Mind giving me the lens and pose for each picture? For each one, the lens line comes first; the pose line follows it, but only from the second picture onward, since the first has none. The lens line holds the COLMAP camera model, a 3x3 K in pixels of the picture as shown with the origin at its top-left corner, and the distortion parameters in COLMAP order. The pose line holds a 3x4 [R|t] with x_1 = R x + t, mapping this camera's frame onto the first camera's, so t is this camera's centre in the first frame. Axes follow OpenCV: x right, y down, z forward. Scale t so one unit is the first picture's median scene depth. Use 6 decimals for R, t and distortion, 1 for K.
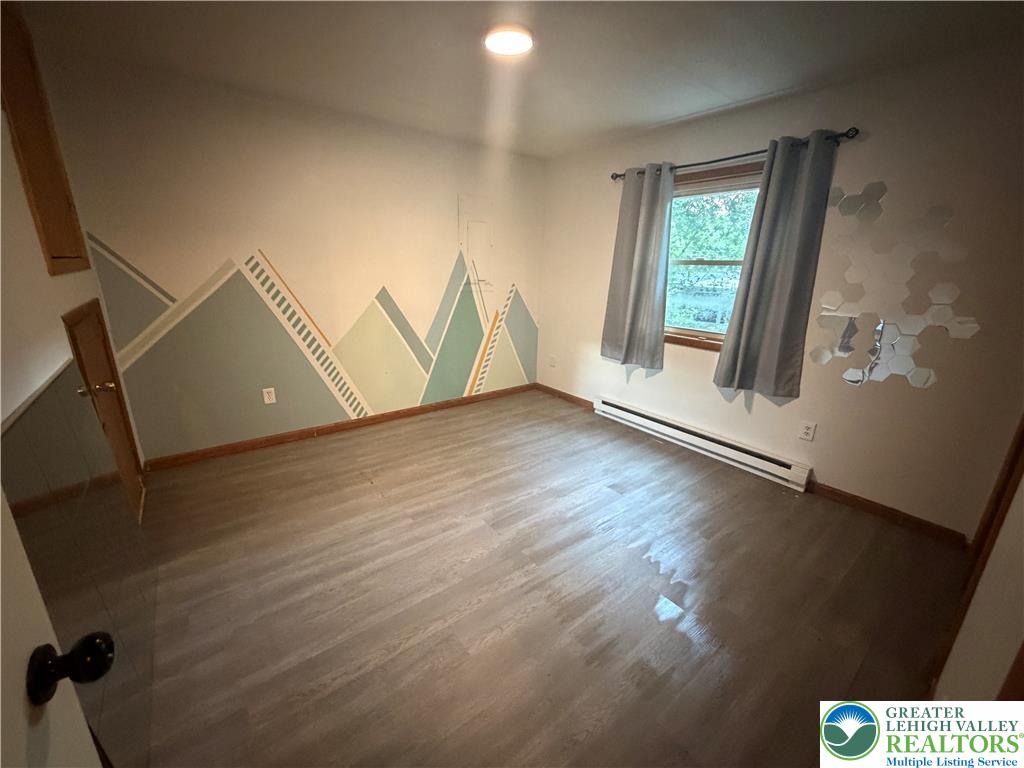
lens RADIAL K [[409.2, 0, 512.0], [0, 409.2, 384.0], [0, 0, 1]] dist [0.001706, -0.000431]
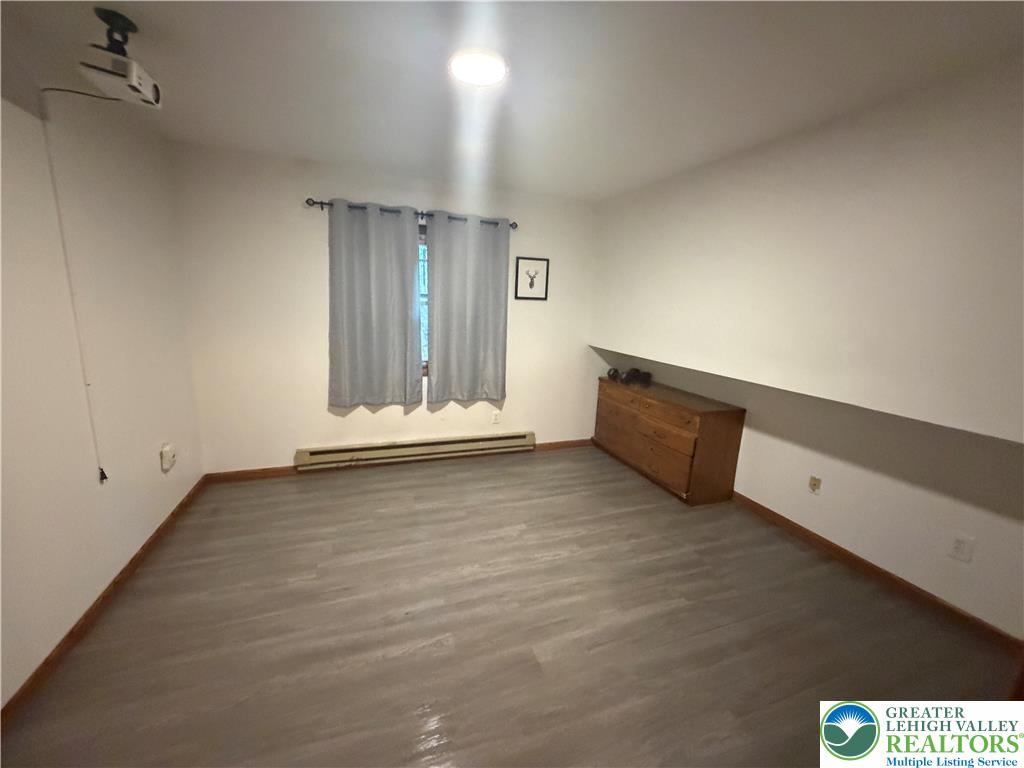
lens RADIAL K [[409.2, 0, 512.0], [0, 409.2, 384.0], [0, 0, 1]] dist [0.001706, -0.000431]
pose [[0.297602, -0.199611, 0.933589, -0.527675], [0.246098, 0.960889, 0.126998, -0.146692], [-0.922425, 0.191960, 0.335086, 0.402913]]
